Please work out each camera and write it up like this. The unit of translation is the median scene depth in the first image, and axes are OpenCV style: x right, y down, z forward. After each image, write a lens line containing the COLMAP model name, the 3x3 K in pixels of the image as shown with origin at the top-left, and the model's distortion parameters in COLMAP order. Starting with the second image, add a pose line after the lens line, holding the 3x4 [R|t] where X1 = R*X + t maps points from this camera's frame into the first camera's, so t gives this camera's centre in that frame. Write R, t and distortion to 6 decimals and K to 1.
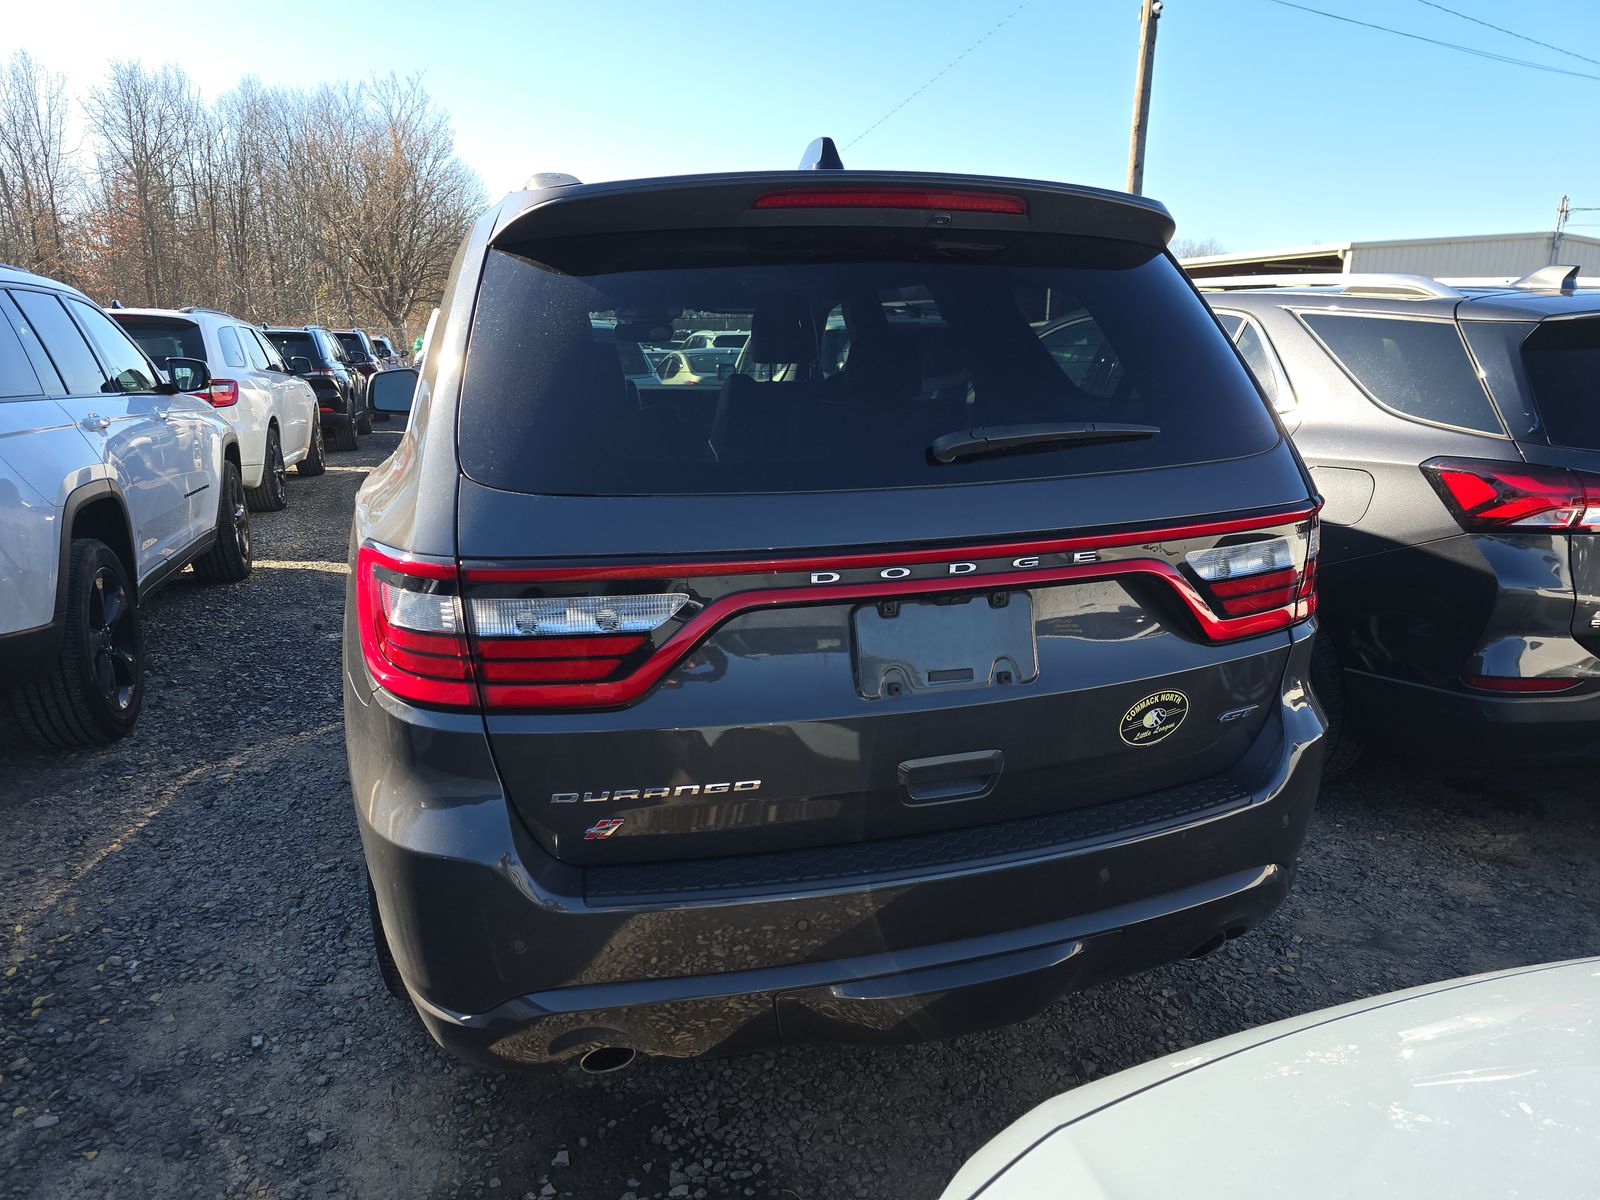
lens RADIAL K [[1090.2, 0, 797.6], [0, 1090.2, 597.5], [0, 0, 1]] dist [0.042019, -0.031402]
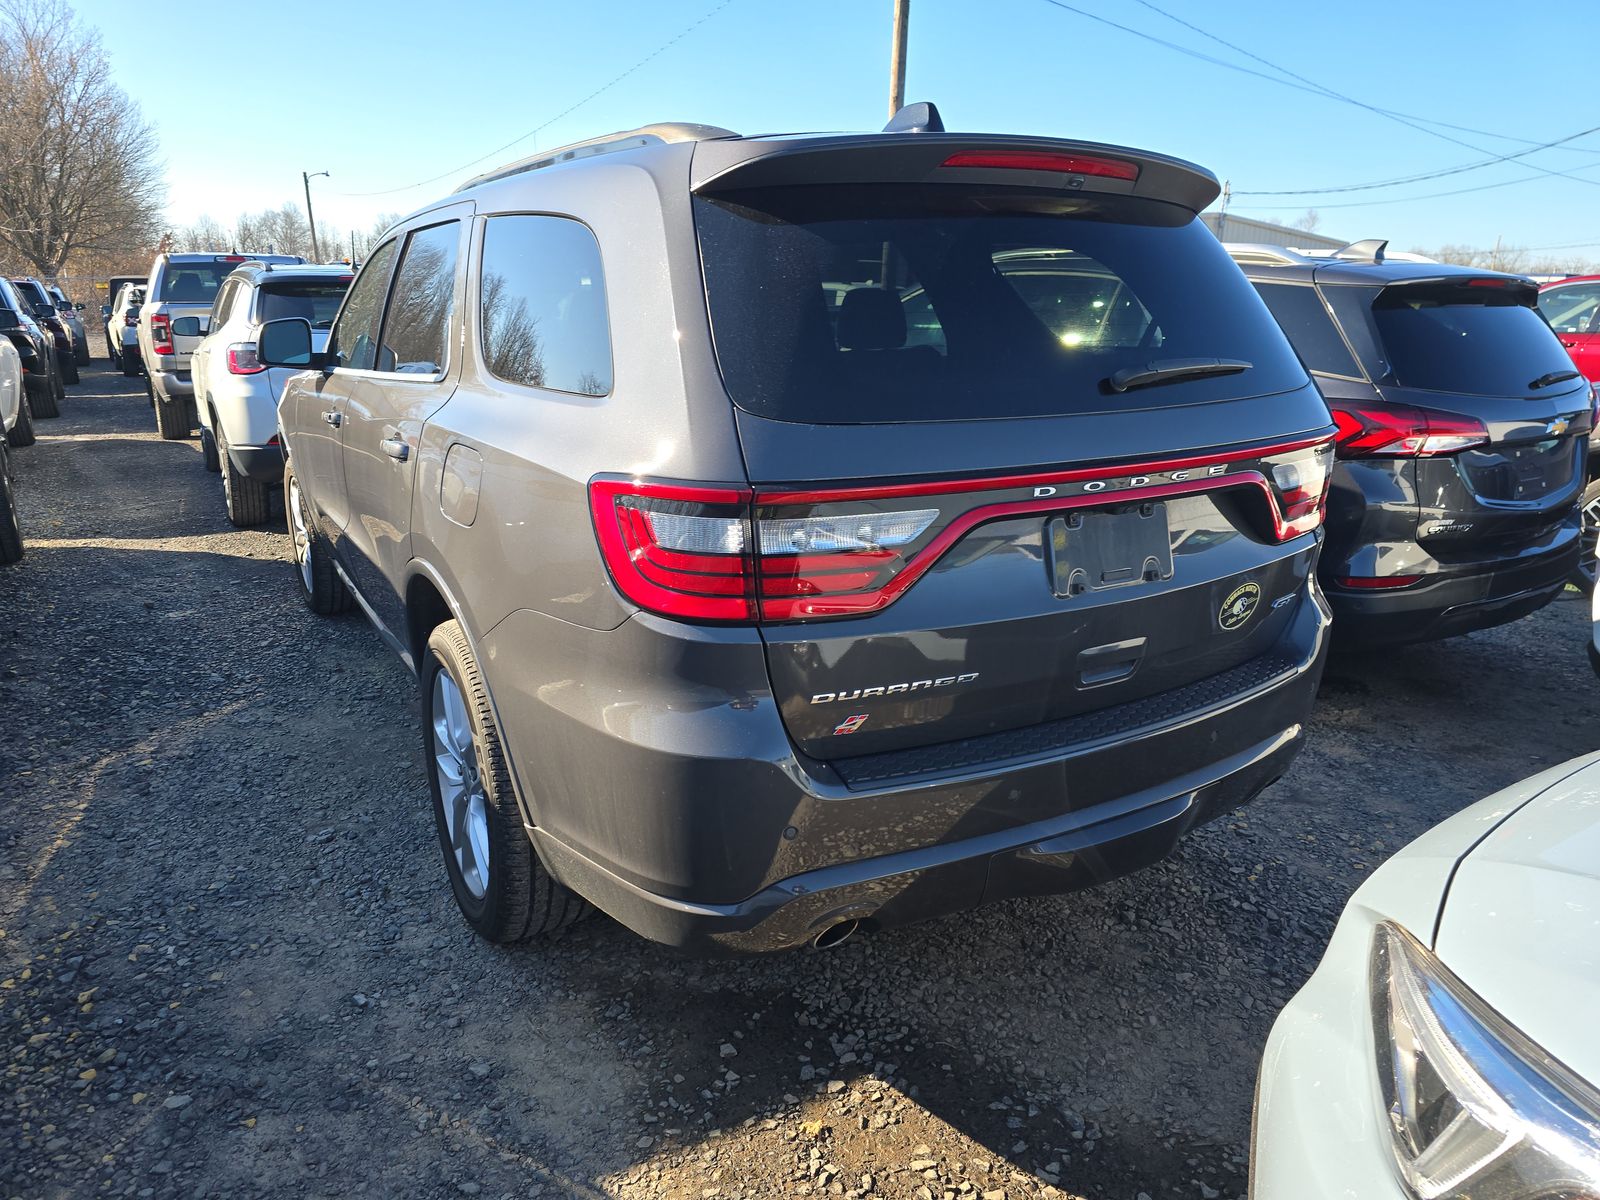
lens RADIAL K [[1094.4, 0, 799.3], [0, 1094.4, 601.9], [0, 0, 1]] dist [0.066696, -0.063897]
pose [[0.967685, -0.054026, 0.246307, -0.343917], [0.045636, 0.998171, 0.039646, 0.026714], [-0.247999, -0.027125, 0.968381, -0.049589]]
